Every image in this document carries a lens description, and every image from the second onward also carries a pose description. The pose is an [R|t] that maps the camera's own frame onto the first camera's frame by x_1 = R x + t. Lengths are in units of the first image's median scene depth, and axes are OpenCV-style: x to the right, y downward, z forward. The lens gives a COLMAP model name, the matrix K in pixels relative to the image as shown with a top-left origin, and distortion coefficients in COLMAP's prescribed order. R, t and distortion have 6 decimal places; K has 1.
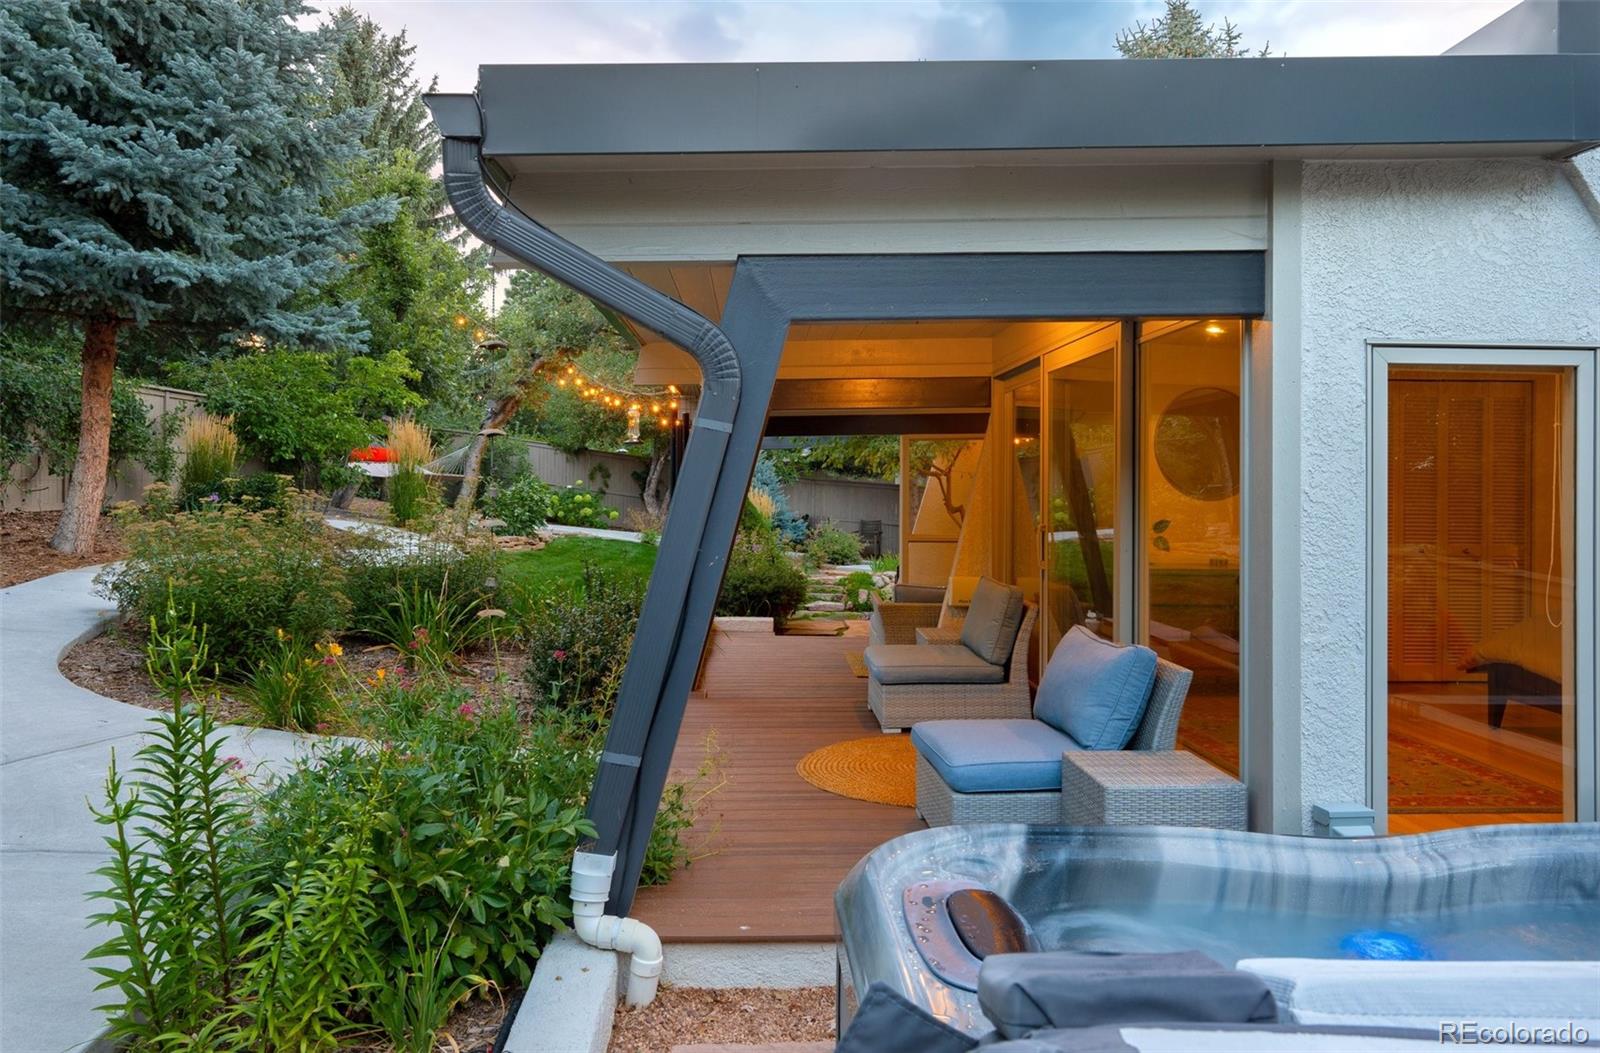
lens RADIAL K [[1027.4, 0, 799.7], [0, 1027.4, 513.9], [0, 0, 1]] dist [0.001272, 0.001343]
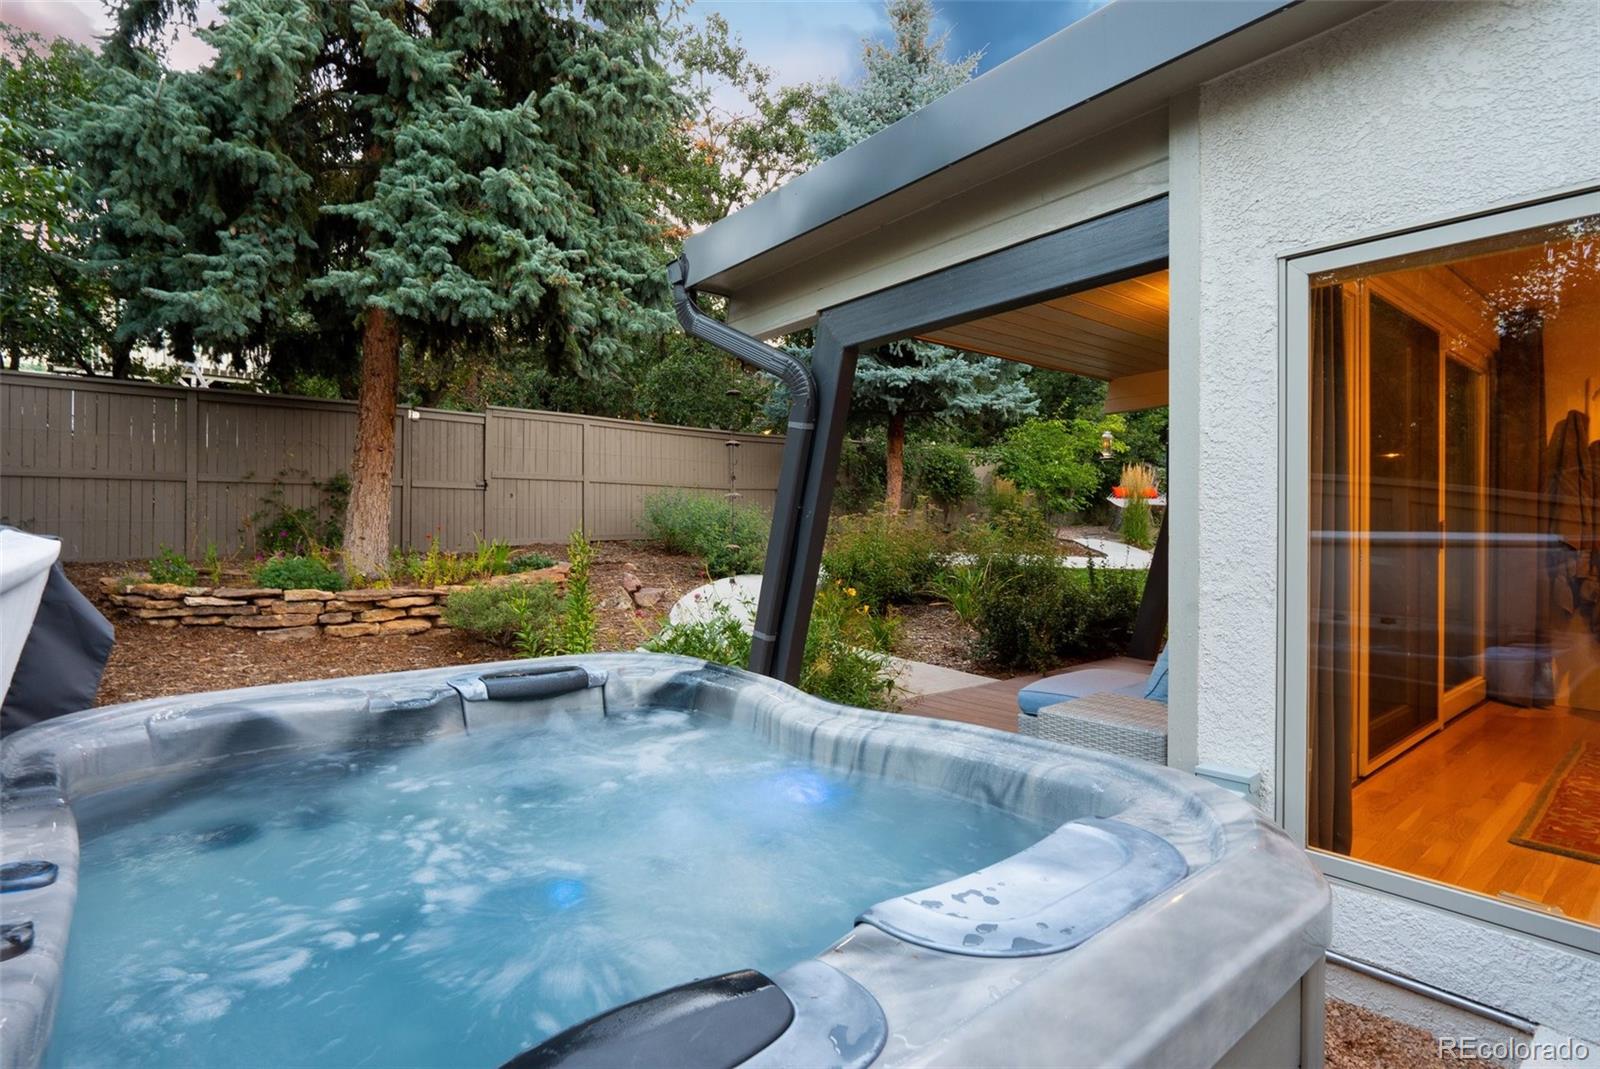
lens RADIAL K [[763.8, 0, 798.4], [0, 763.8, 538.3], [0, 0, 1]] dist [0.004956, 0.000296]
pose [[0.648369, 0.010664, -0.761252, 0.788394], [-0.014812, 0.999889, 0.001392, 0.081408], [0.761182, 0.010374, 0.648455, 0.256547]]
